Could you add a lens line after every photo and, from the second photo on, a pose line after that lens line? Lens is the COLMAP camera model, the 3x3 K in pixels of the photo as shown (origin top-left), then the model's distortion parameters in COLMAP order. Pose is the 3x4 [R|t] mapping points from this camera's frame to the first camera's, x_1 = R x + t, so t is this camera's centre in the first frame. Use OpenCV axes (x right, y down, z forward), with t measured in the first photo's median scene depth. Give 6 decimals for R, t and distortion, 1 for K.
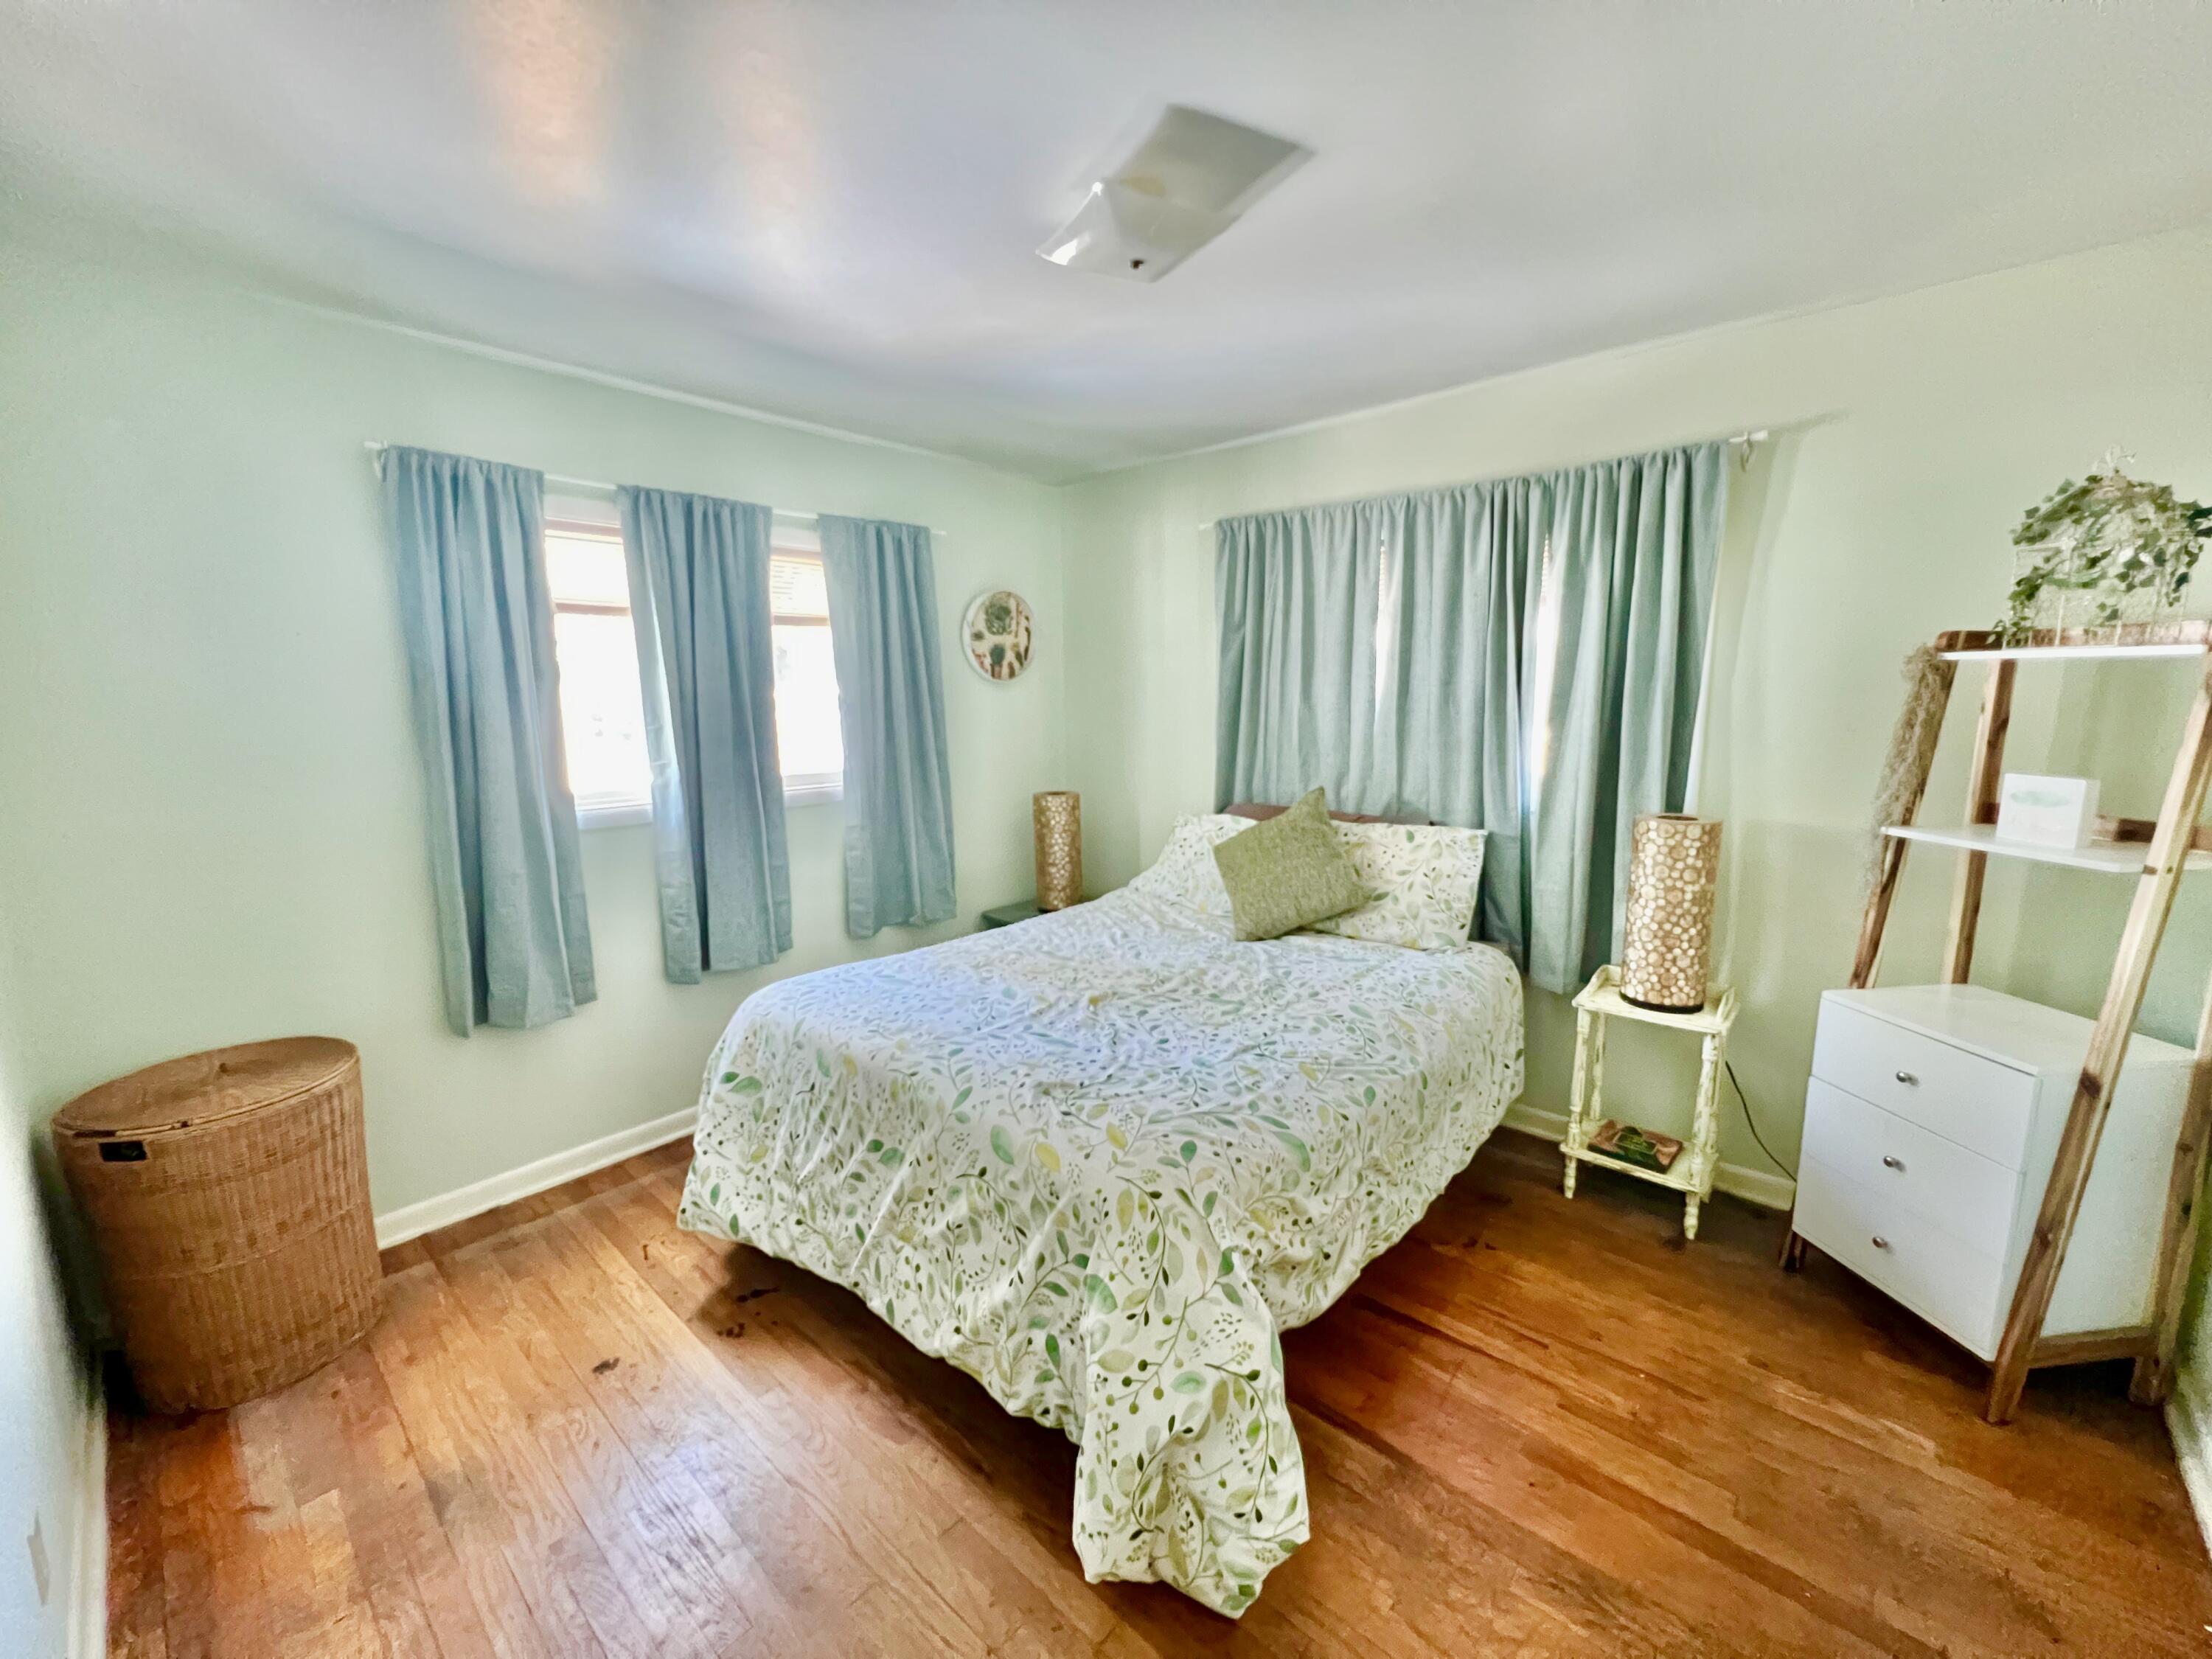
lens RADIAL K [[884.4, 0, 1108.4], [0, 884.4, 833.1], [0, 0, 1]] dist [-0.001113, 0.000735]
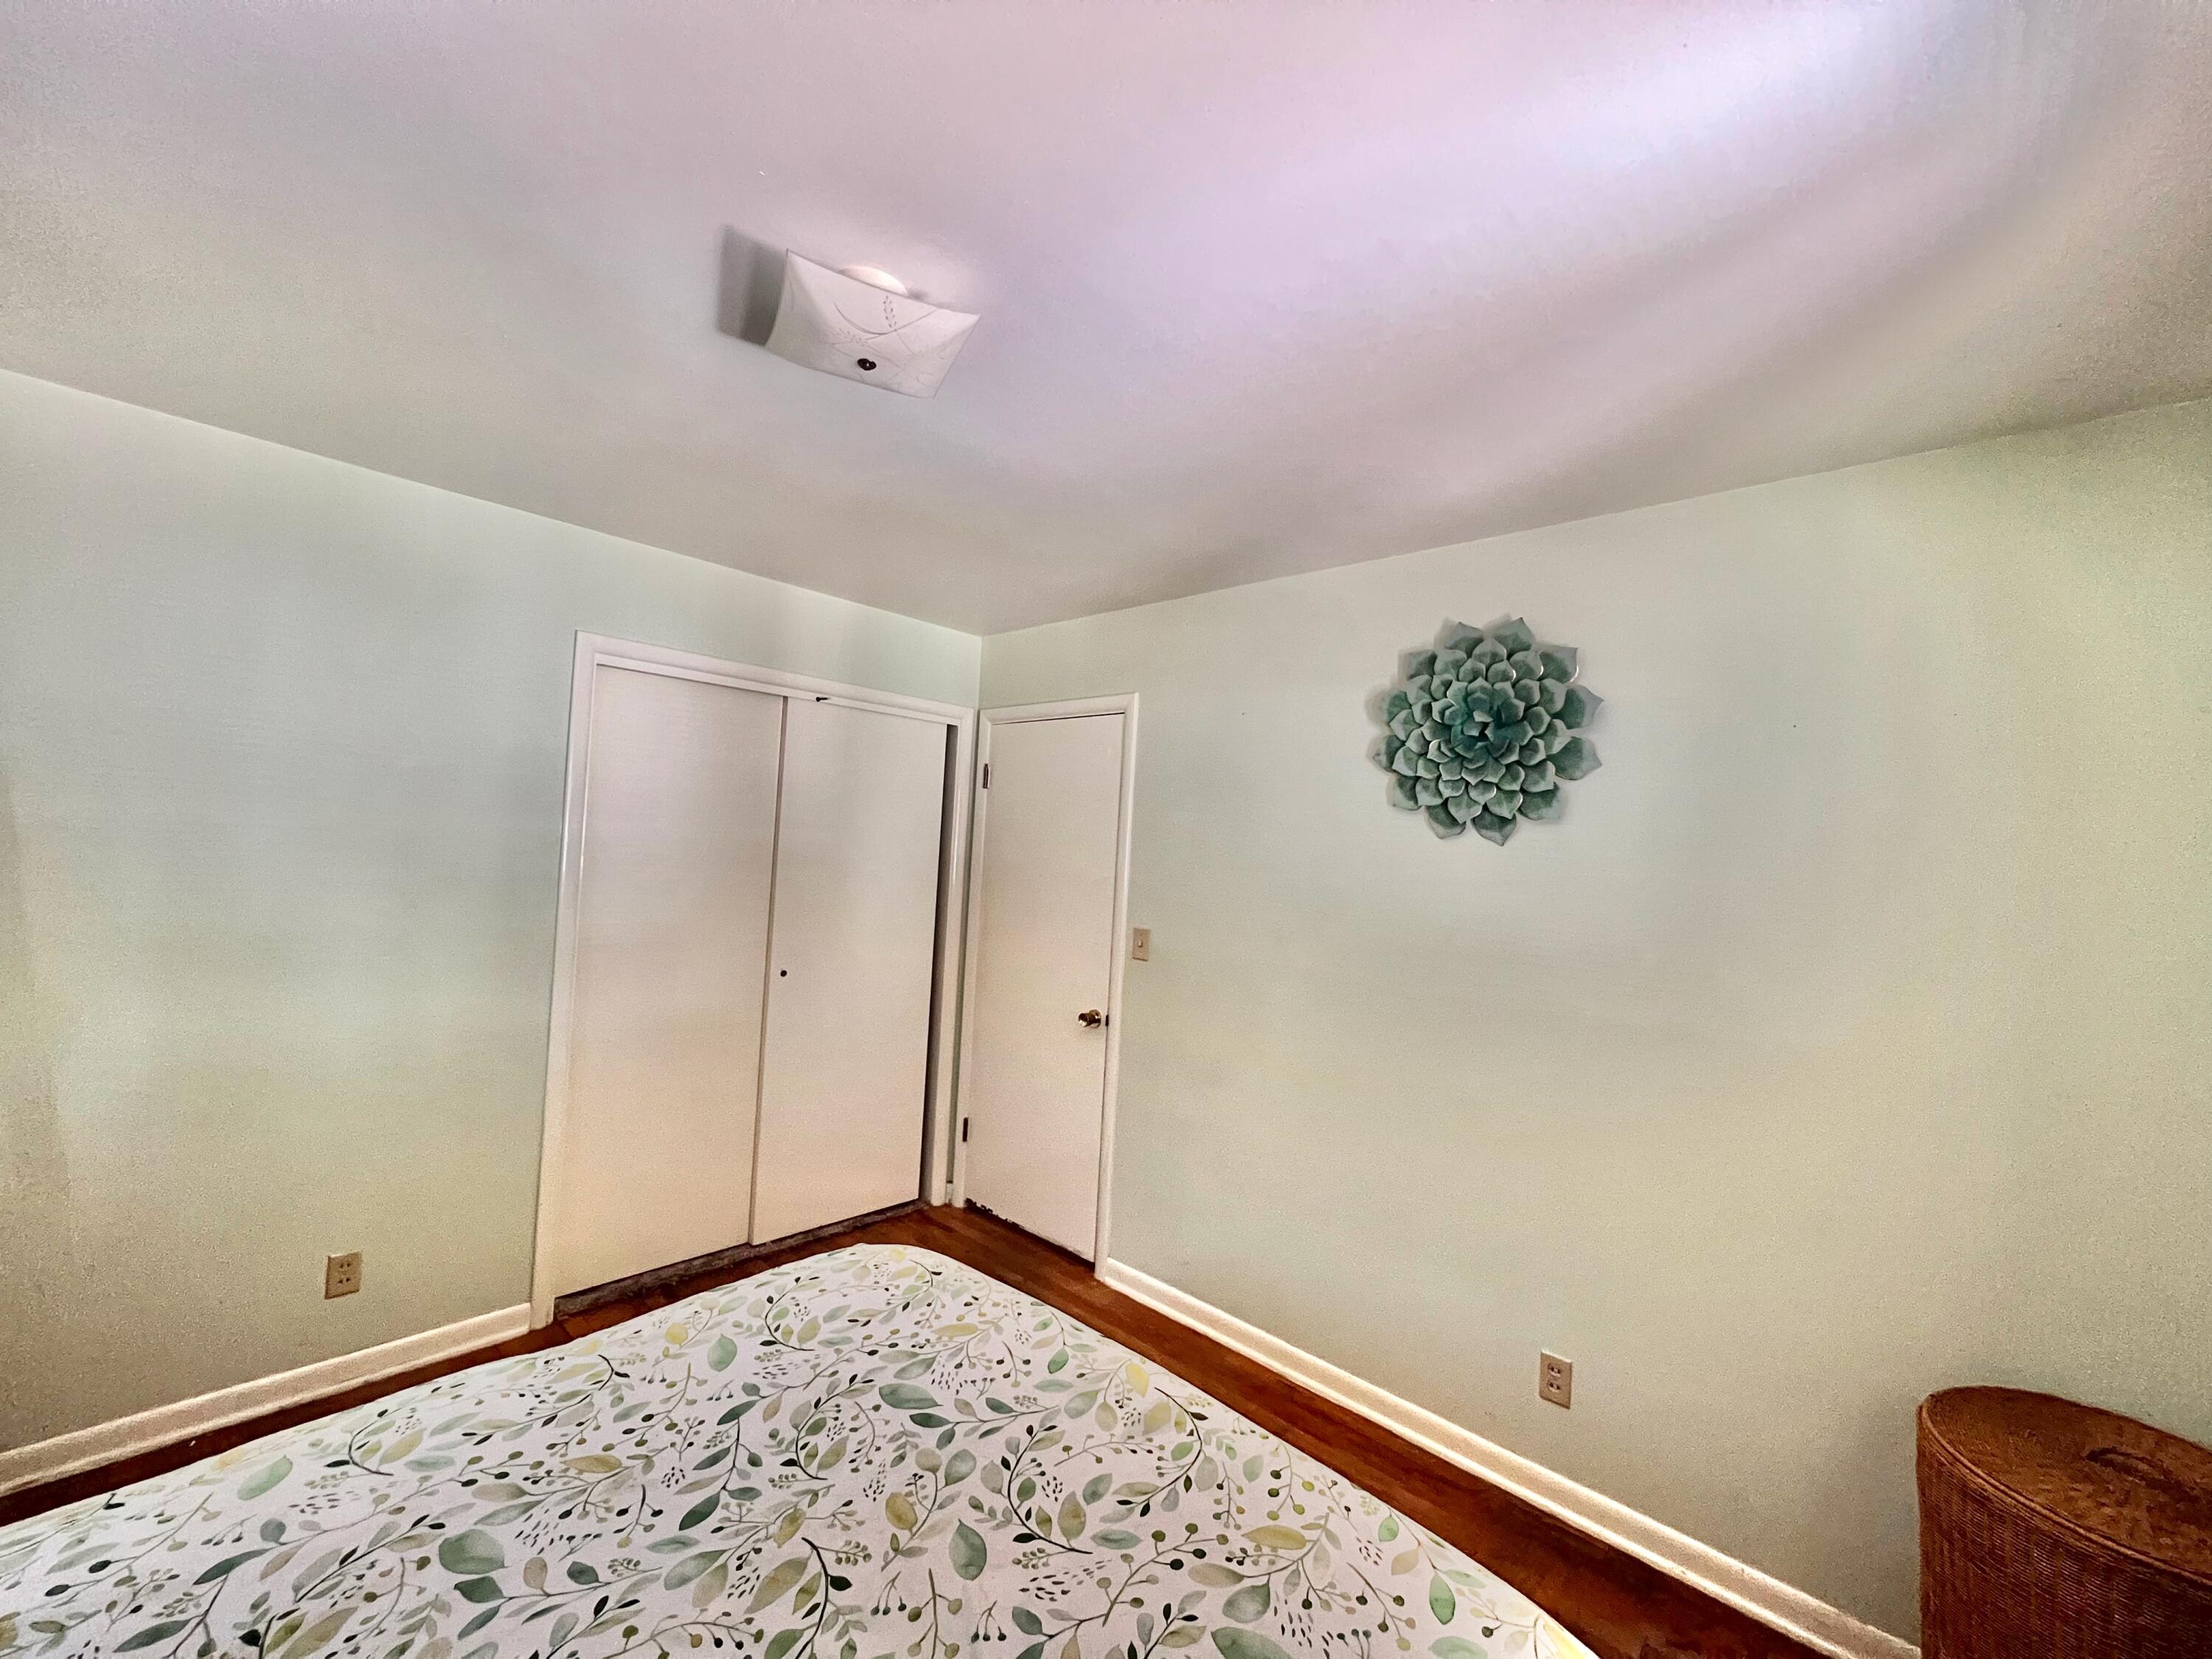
lens RADIAL K [[884.4, 0, 1108.4], [0, 884.4, 833.1], [0, 0, 1]] dist [-0.001113, 0.000735]
pose [[-0.998916, -0.043182, 0.017390, -0.161440], [-0.040416, 0.989837, 0.136342, -0.218955], [-0.023101, 0.135492, -0.990509, 1.291963]]
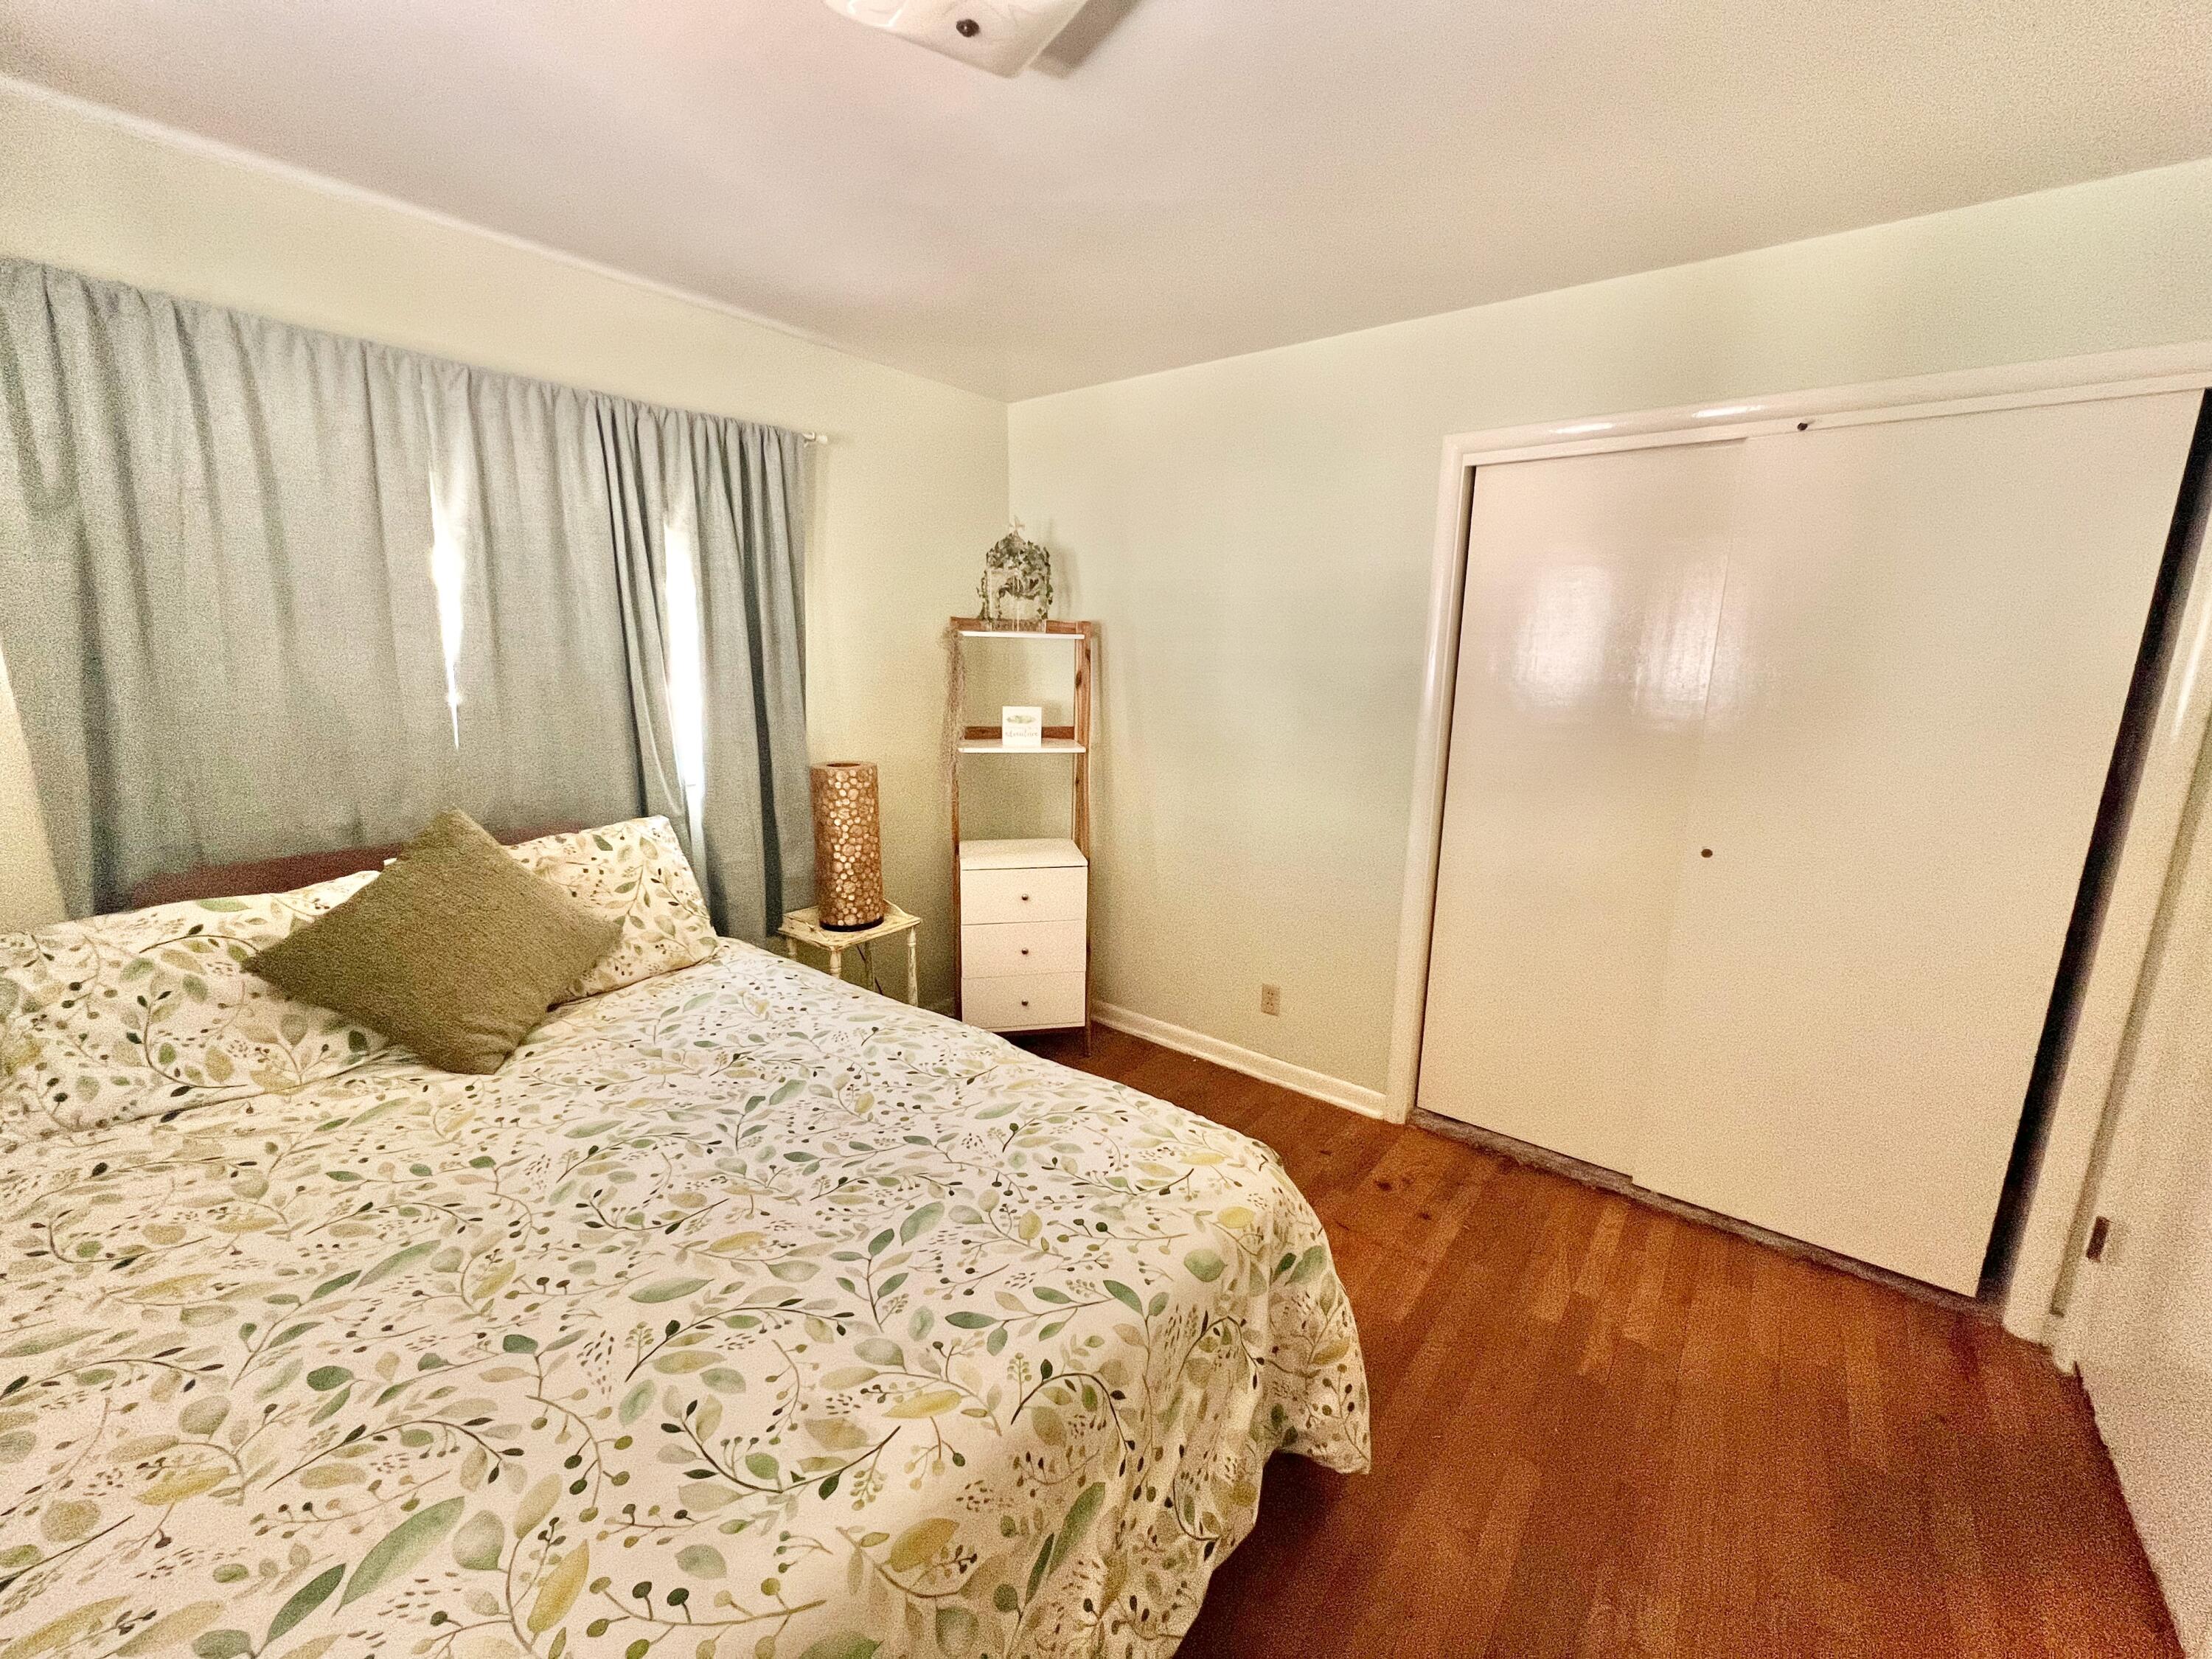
lens RADIAL K [[884.4, 0, 1108.4], [0, 884.4, 833.1], [0, 0, 1]] dist [-0.001113, 0.000735]
pose [[-0.075360, -0.200505, 0.976790, -0.515354], [0.142533, 0.967351, 0.209564, -0.119186], [-0.986917, 0.155018, -0.044321, 0.693988]]
